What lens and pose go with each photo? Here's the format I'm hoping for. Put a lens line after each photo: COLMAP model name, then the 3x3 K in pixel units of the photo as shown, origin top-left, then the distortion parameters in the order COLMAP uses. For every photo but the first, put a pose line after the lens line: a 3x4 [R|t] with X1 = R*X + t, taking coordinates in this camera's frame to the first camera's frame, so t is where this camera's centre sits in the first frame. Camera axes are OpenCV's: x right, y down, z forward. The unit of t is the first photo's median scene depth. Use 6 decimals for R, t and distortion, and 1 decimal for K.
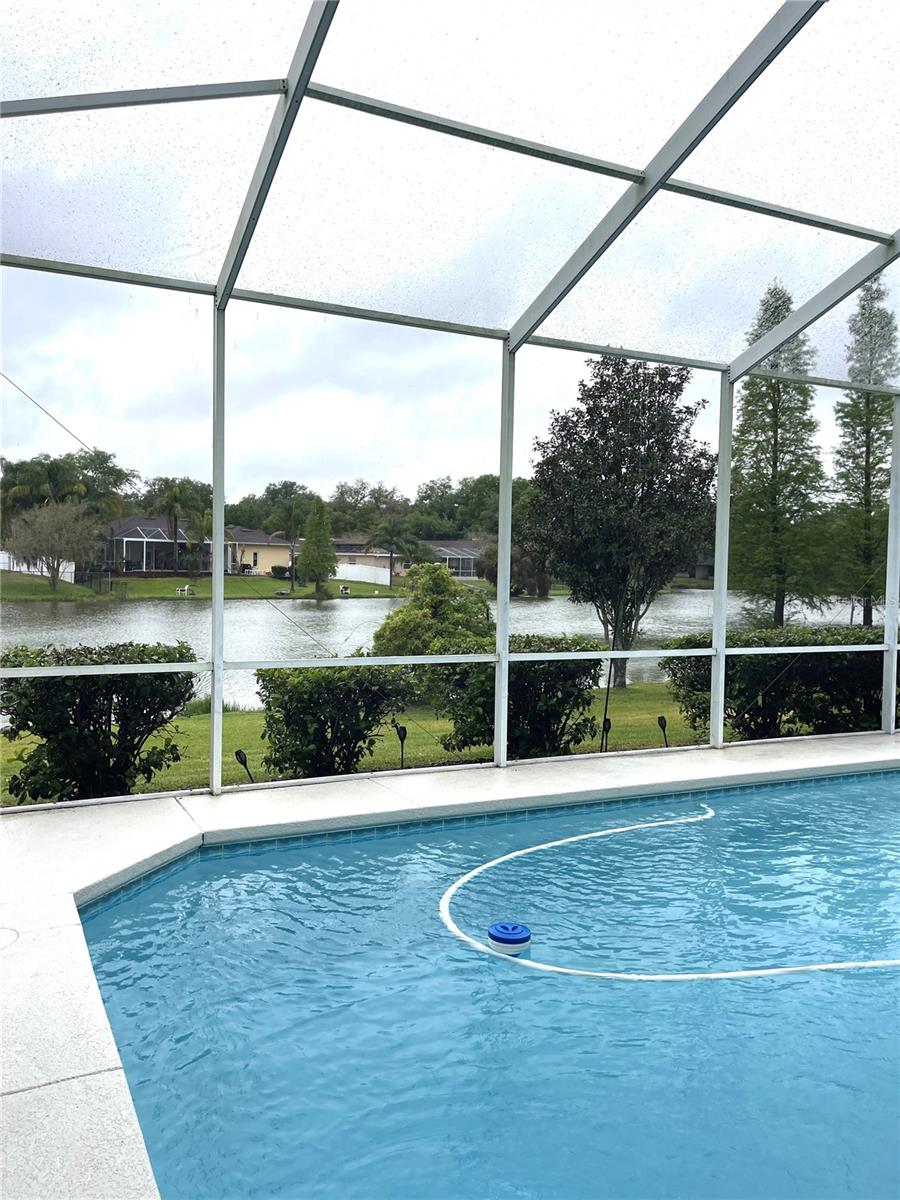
lens RADIAL K [[904.1, 0, 449.4], [0, 904.1, 590.1], [0, 0, 1]] dist [0.066727, -0.072537]
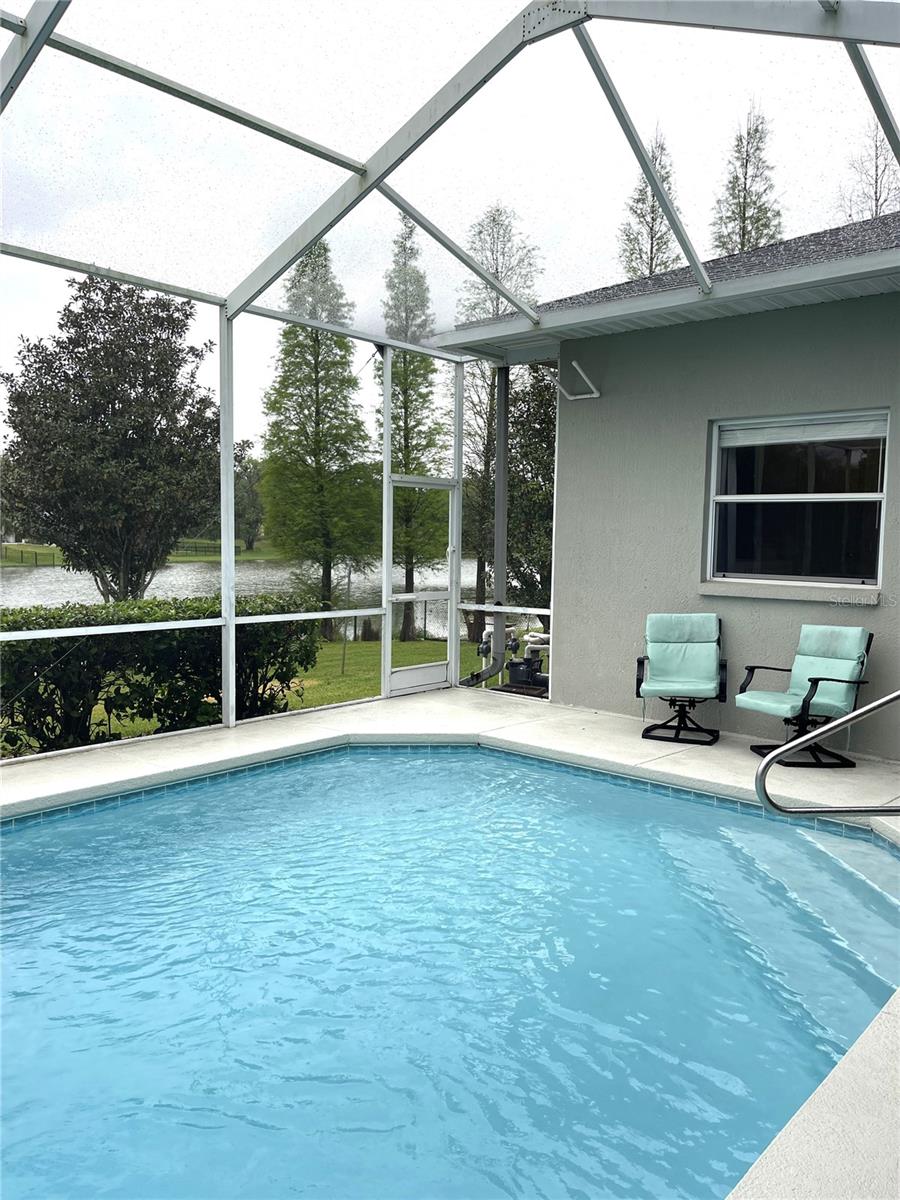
lens RADIAL K [[904.1, 0, 456.3], [0, 904.1, 603.0], [0, 0, 1]] dist [0.066727, -0.072537]
pose [[0.922460, -0.031372, 0.384817, 0.142692], [0.011124, 0.998439, 0.054731, 0.001539], [-0.385933, -0.046206, 0.921369, 0.070677]]
